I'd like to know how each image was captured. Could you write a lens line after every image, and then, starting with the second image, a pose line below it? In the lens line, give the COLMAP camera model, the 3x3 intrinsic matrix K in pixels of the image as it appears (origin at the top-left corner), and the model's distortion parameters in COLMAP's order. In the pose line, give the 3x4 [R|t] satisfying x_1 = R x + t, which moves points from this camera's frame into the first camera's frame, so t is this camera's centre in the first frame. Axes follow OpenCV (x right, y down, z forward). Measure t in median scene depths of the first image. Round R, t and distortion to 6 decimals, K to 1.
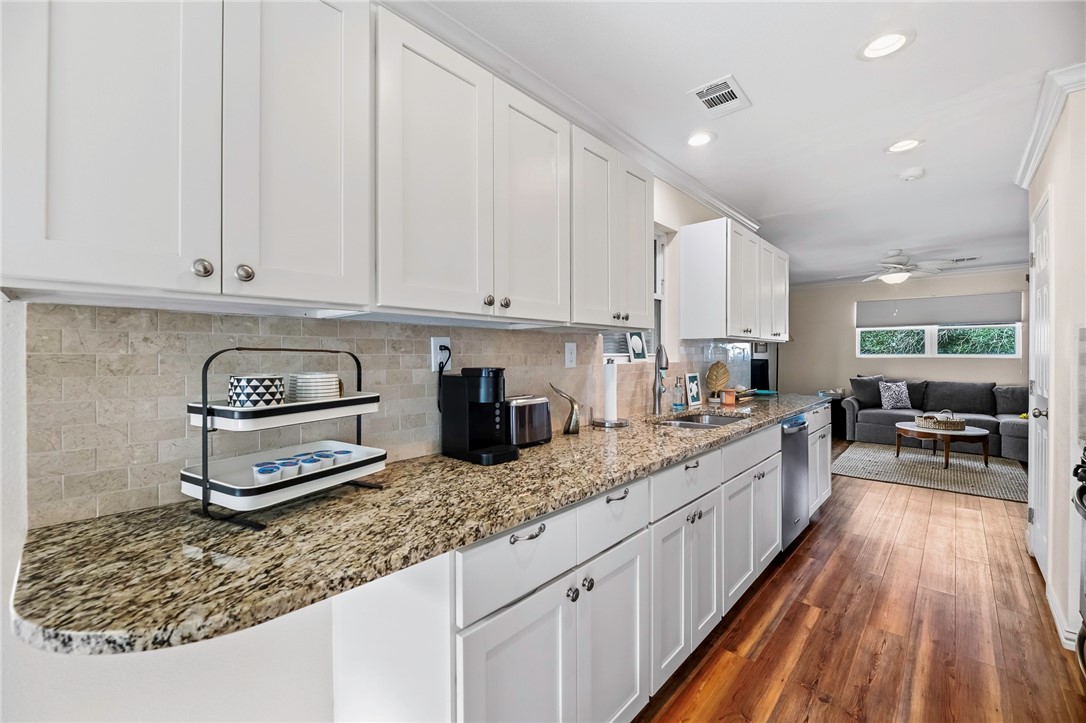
lens RADIAL K [[441.6, 0, 543.0], [0, 441.6, 361.5], [0, 0, 1]] dist [-0.001393, -0.000209]
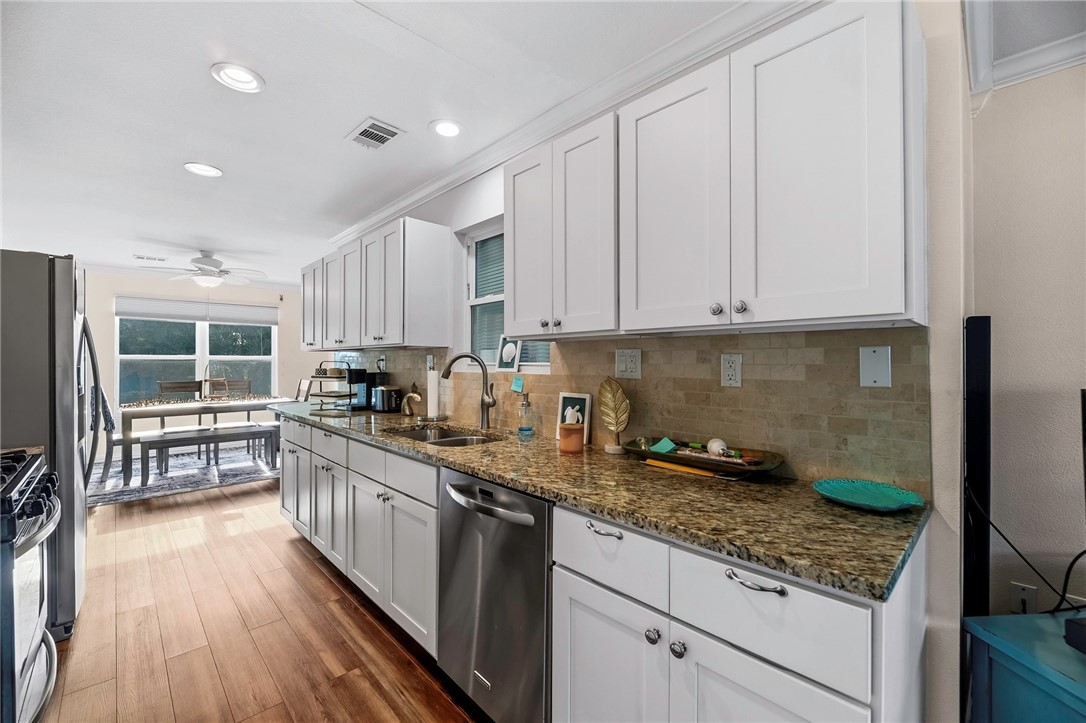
lens RADIAL K [[441.6, 0, 543.0], [0, 441.6, 361.5], [0, 0, 1]] dist [-0.001393, -0.000209]
pose [[-0.051840, -0.024791, -0.998348, 1.142783], [-0.047886, 0.998604, -0.022311, -0.004003], [0.997507, 0.046650, -0.052955, 1.118922]]
